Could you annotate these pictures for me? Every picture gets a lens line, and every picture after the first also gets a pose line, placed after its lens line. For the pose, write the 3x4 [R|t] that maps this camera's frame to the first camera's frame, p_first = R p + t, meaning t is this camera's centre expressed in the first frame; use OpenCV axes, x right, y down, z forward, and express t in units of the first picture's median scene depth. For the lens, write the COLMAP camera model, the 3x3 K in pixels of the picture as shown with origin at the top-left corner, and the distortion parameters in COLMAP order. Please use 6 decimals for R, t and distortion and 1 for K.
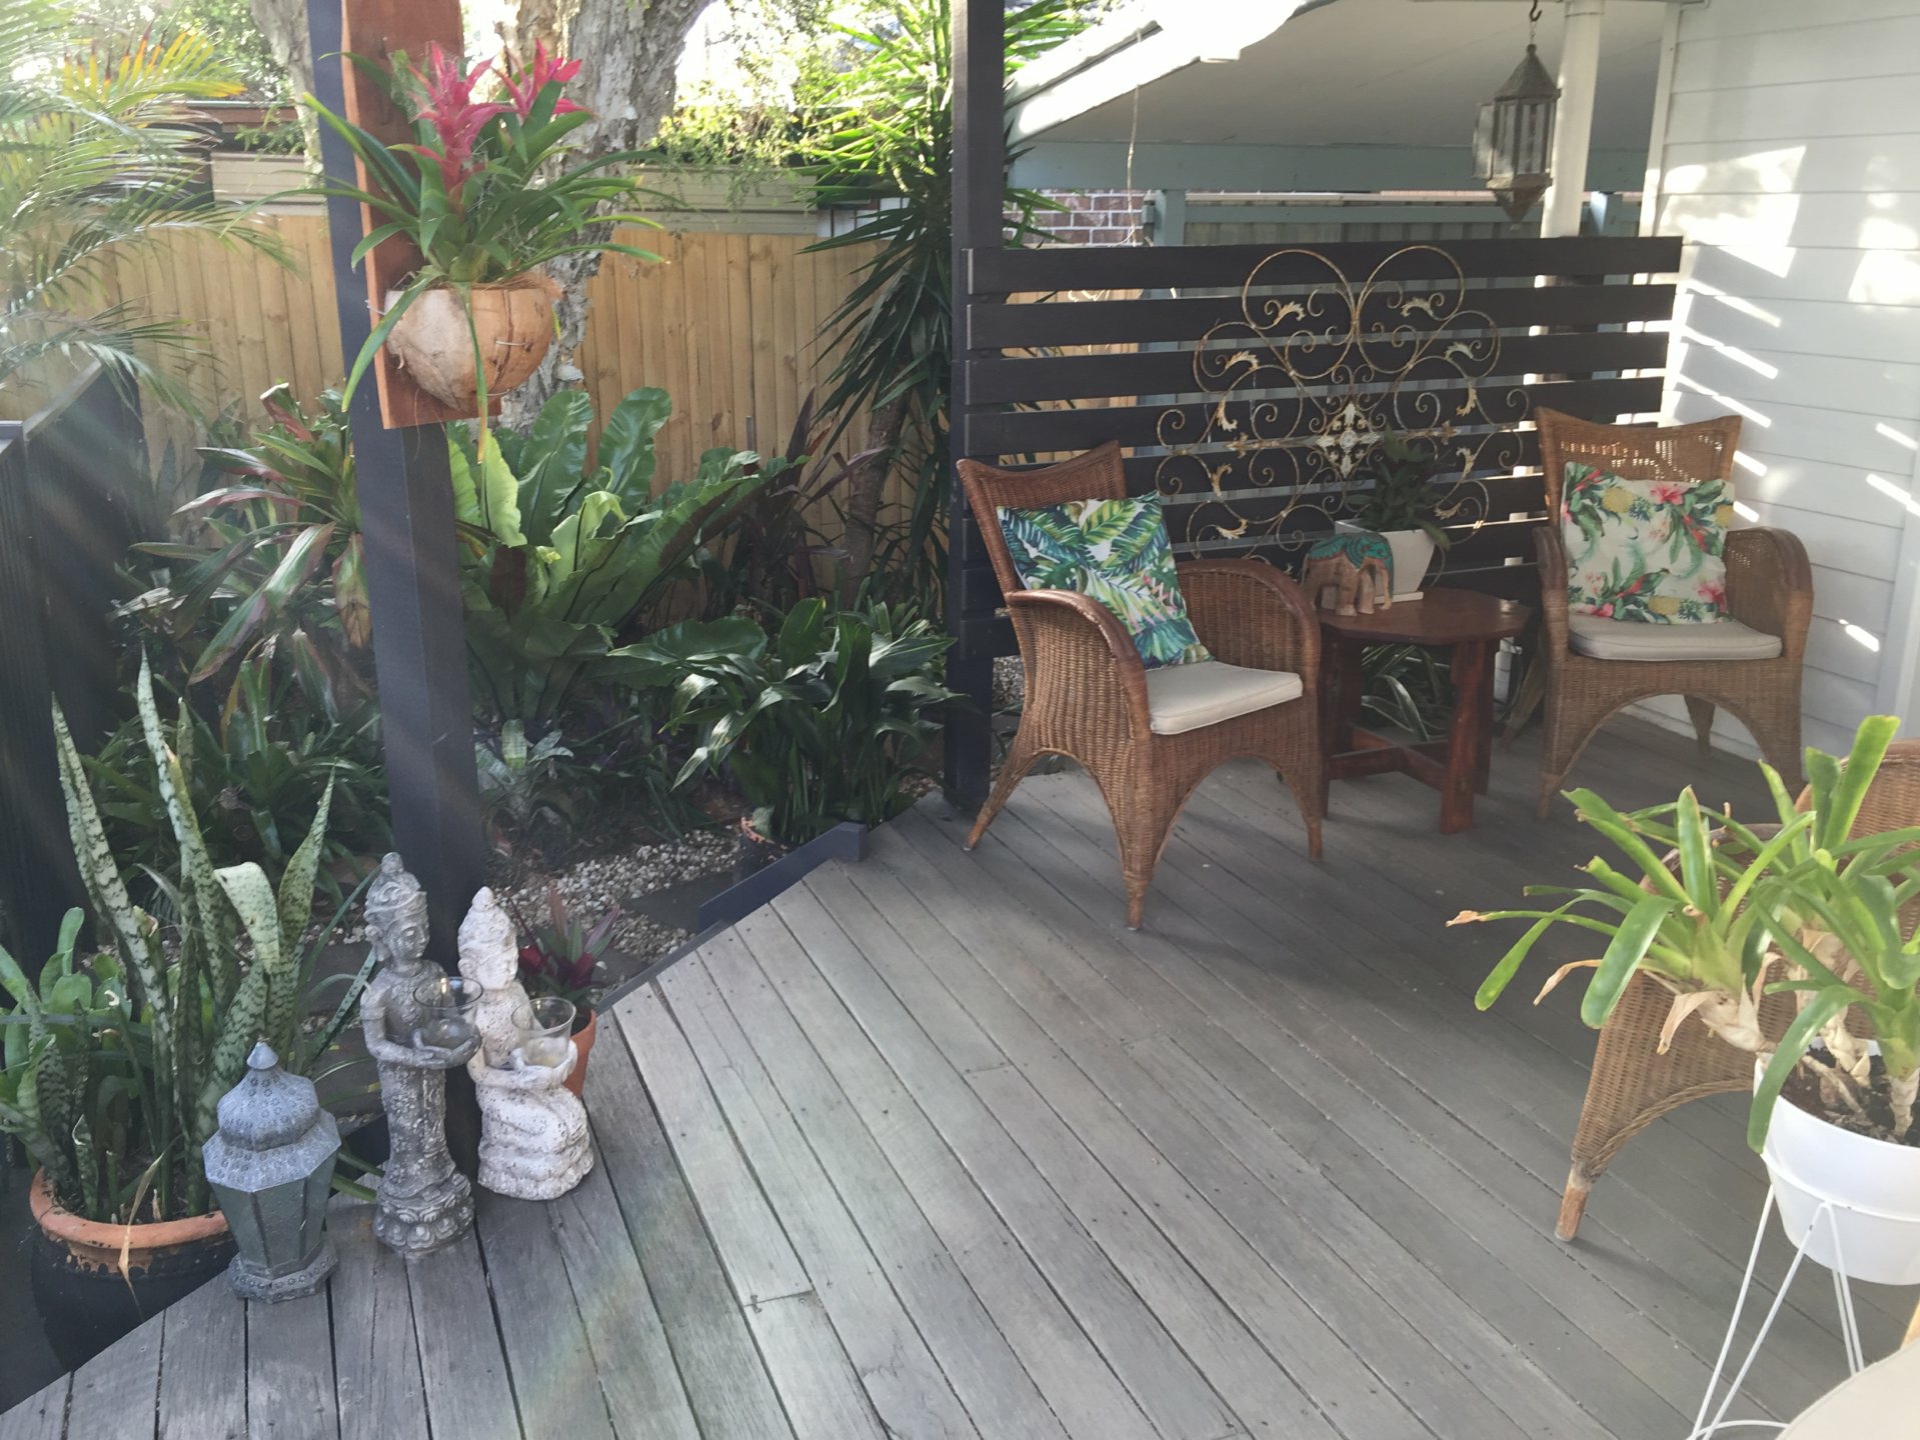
lens RADIAL K [[1637.2, 0, 948.5], [0, 1637.2, 691.1], [0, 0, 1]] dist [0.105202, -0.145875]
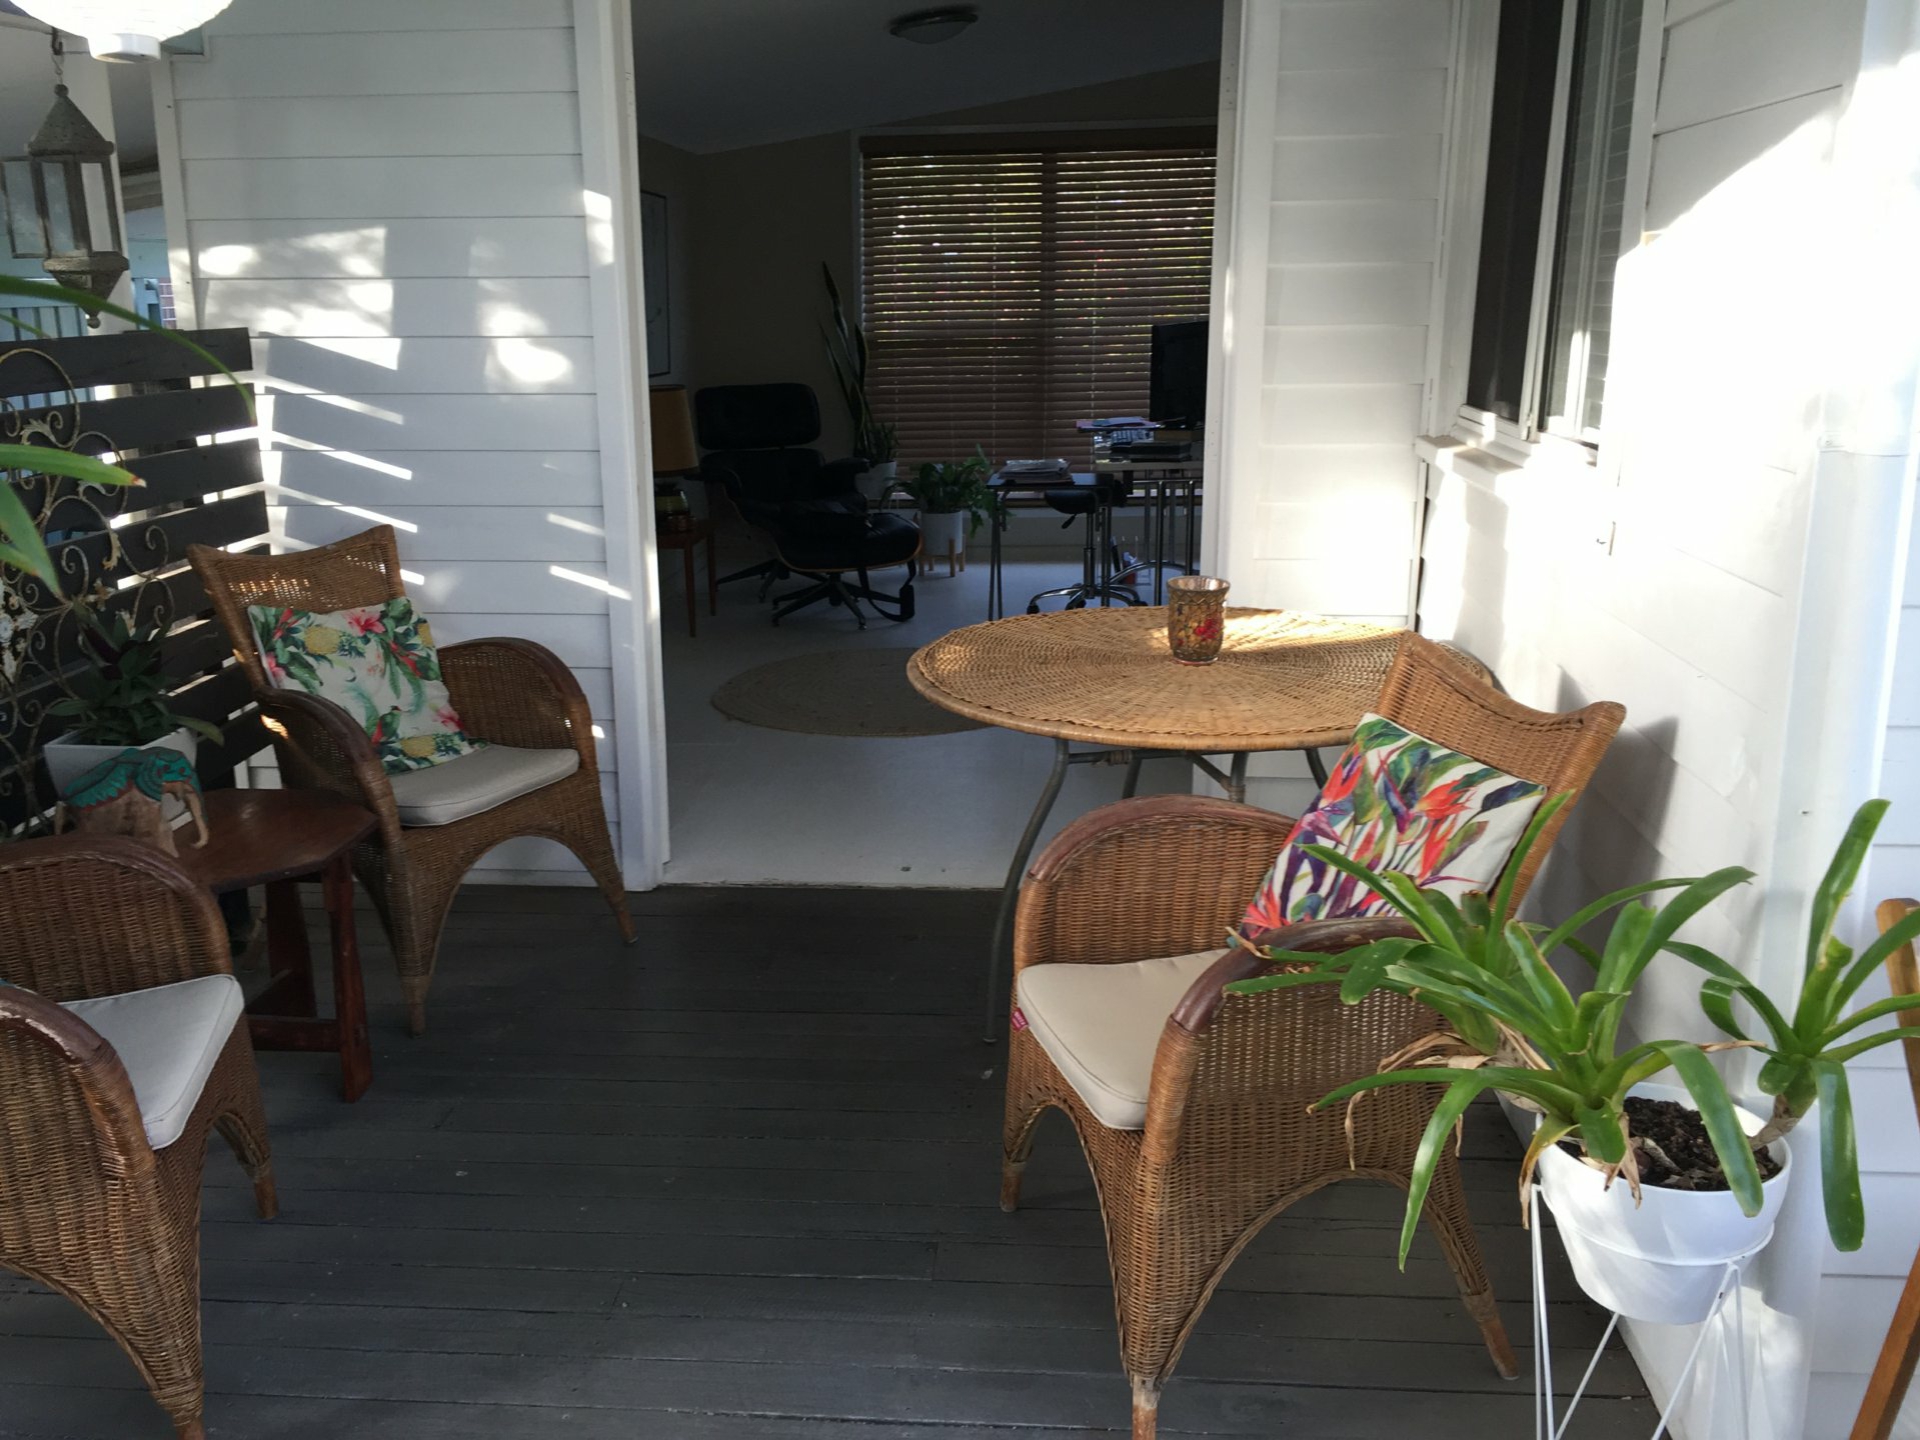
lens RADIAL K [[1637.2, 0, 948.5], [0, 1637.2, 691.1], [0, 0, 1]] dist [0.105202, -0.145875]
pose [[0.450307, -0.219957, 0.865357, -0.182489], [0.260767, 0.959325, 0.108146, -0.098880], [-0.853946, 0.176957, 0.489348, 0.328940]]
